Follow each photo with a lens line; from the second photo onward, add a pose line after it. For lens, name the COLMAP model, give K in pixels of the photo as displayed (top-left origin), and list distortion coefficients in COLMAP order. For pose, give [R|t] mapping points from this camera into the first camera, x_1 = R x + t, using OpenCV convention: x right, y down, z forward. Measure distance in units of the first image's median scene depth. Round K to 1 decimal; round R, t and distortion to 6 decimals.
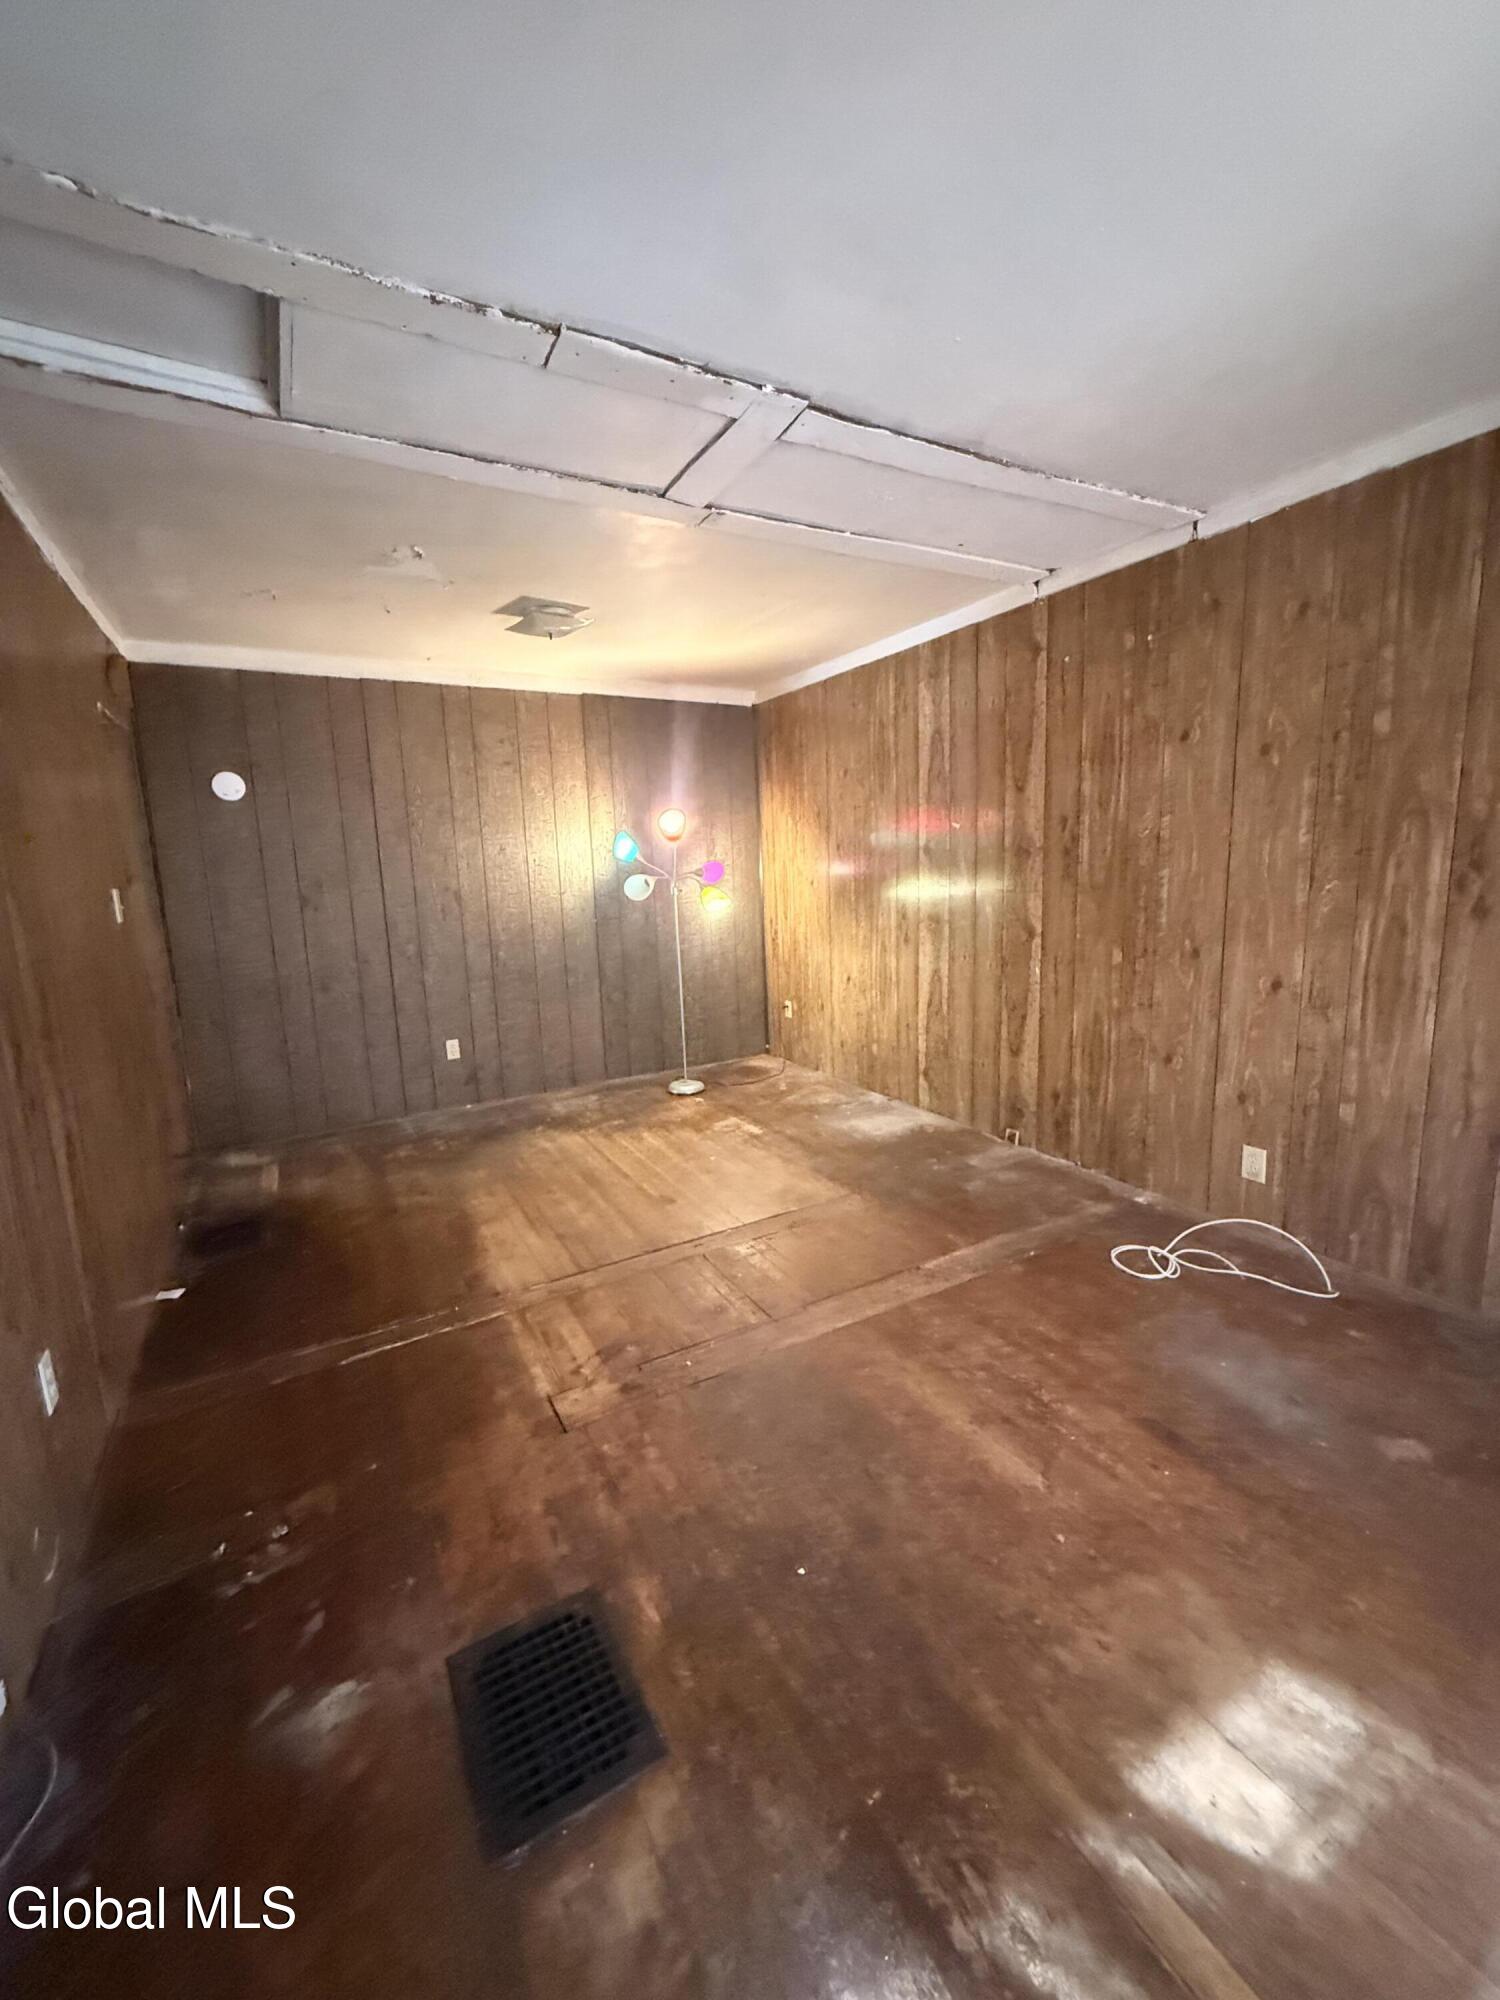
lens RADIAL K [[802.1, 0, 746.7], [0, 802.1, 995.3], [0, 0, 1]] dist [0.002589, 0.000137]
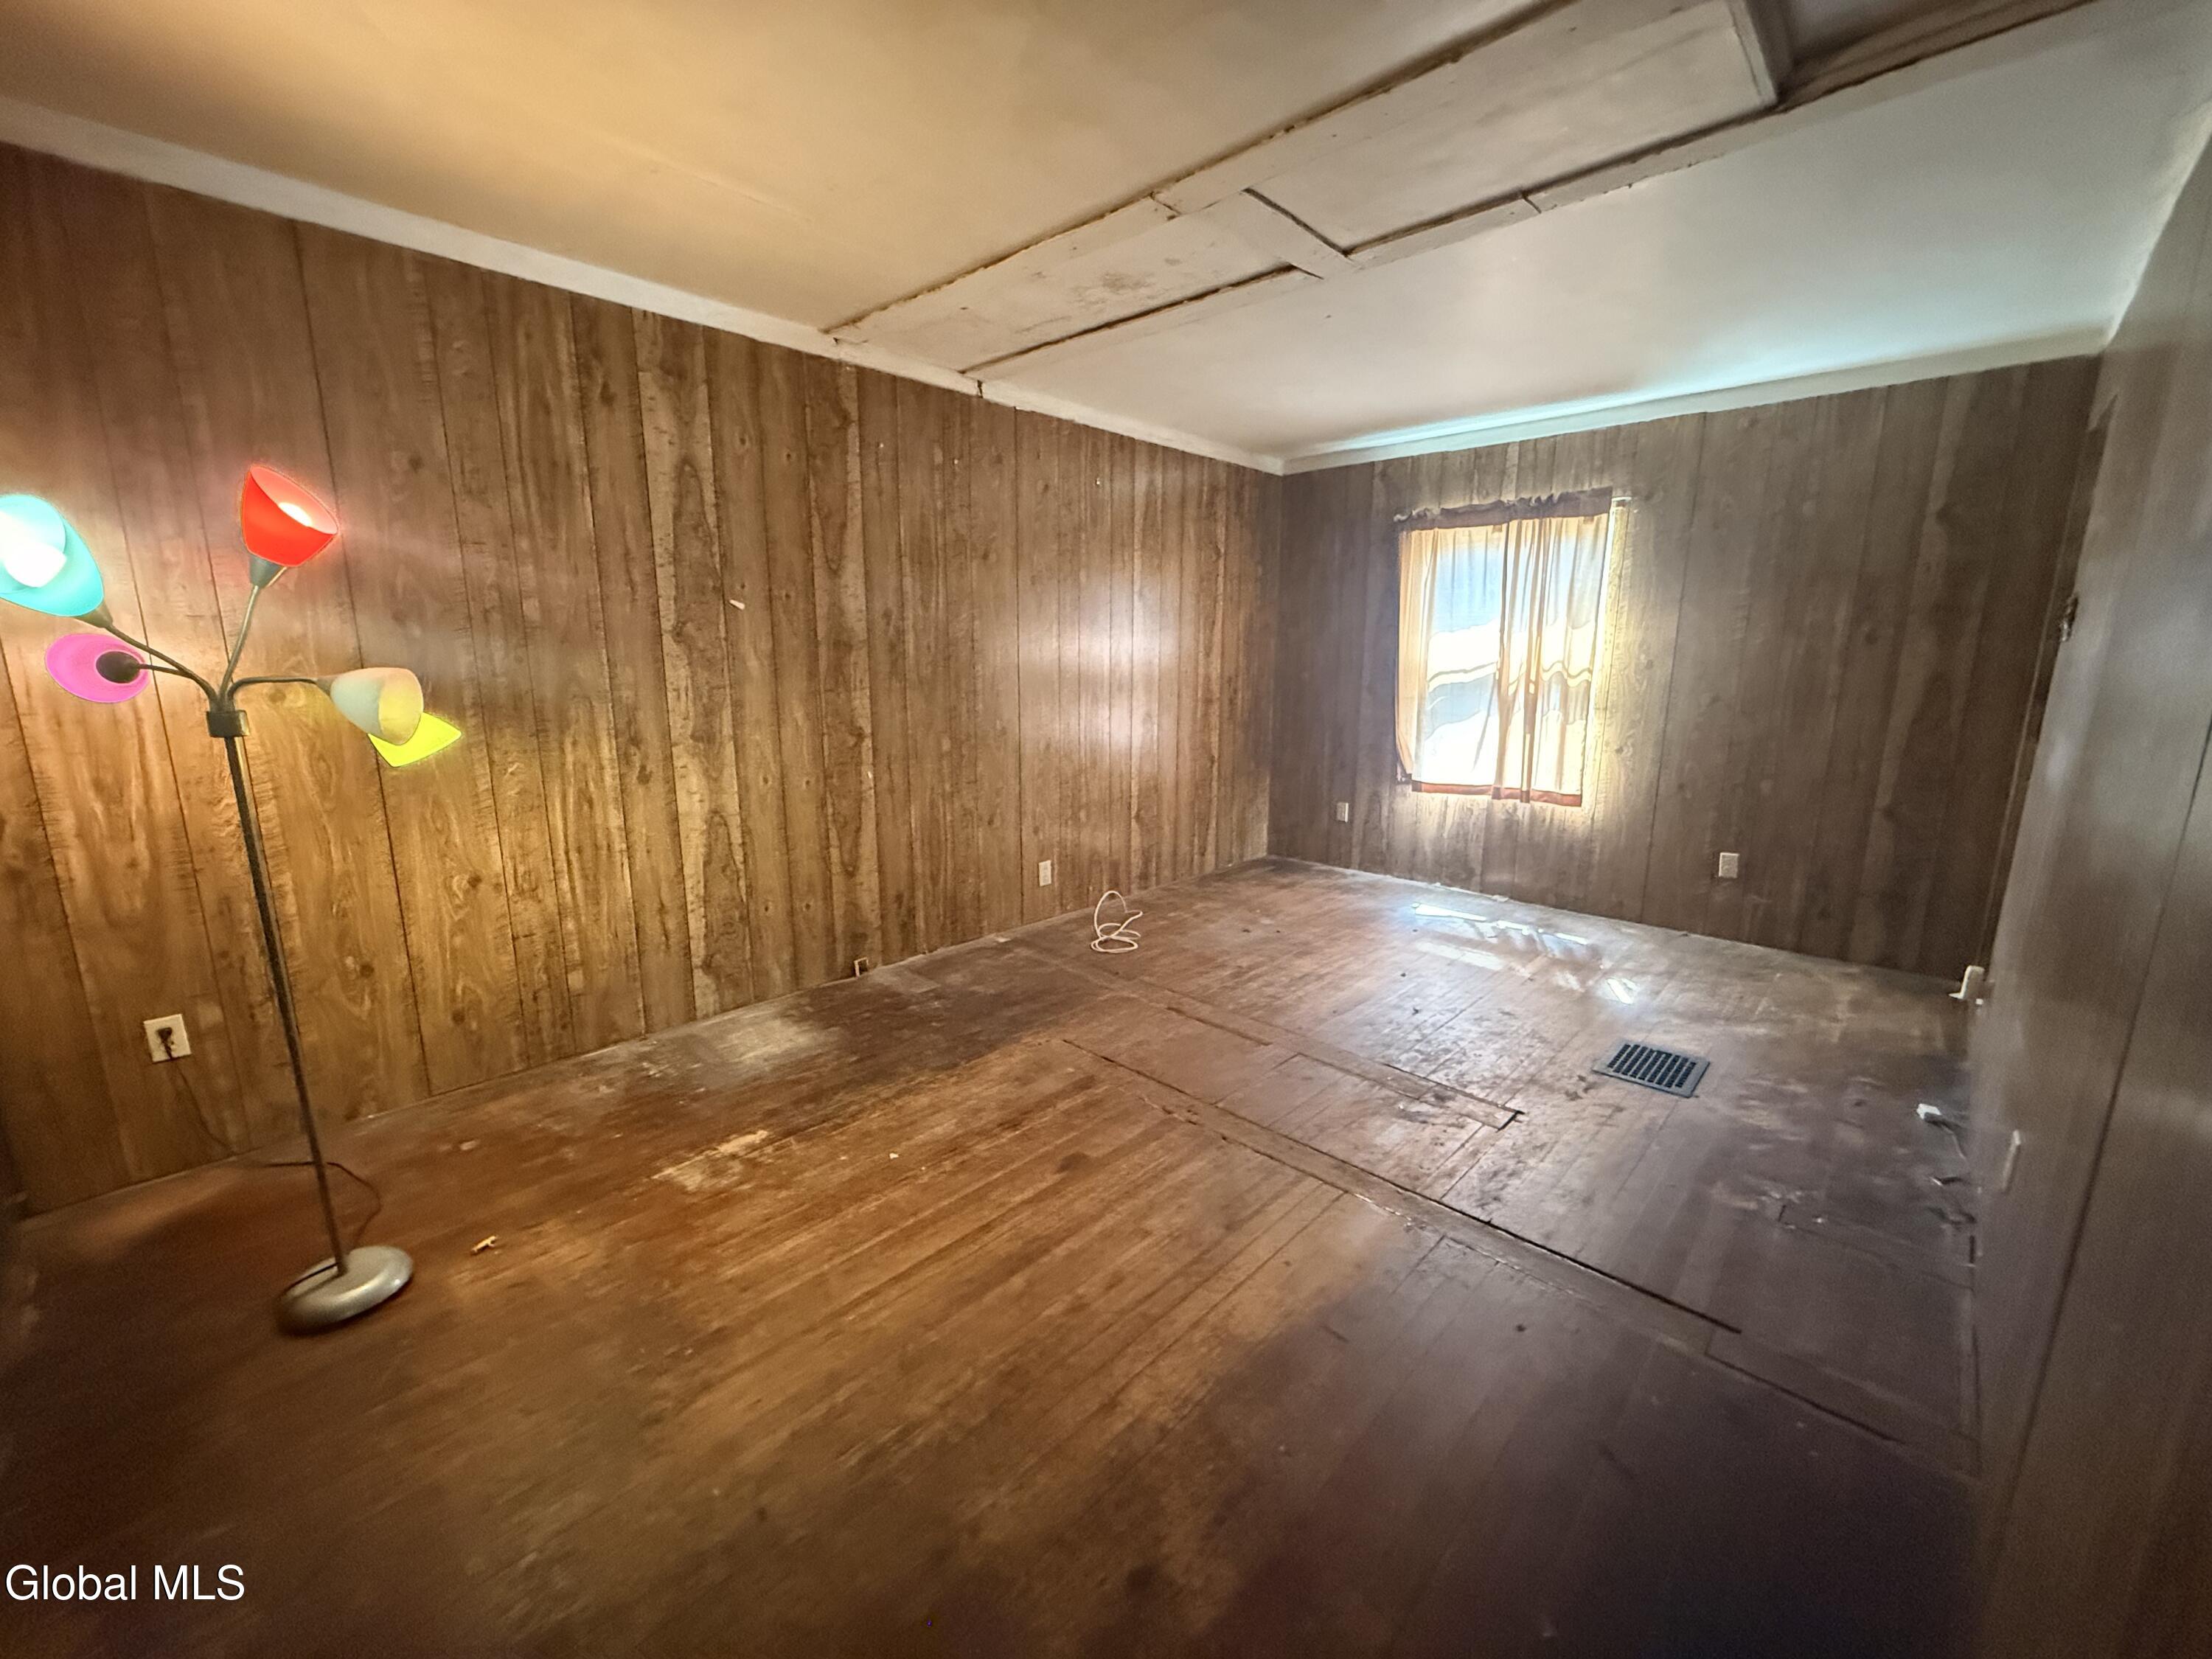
lens RADIAL K [[887.2, 0, 1100.5], [0, 887.2, 827.4], [0, 0, 1]] dist [0.002589, 0.000137]
pose [[-0.286994, -0.155769, 0.945183, -0.687706], [0.163526, 0.964241, 0.208563, -0.142148], [-0.943872, 0.214418, -0.251259, 1.016879]]
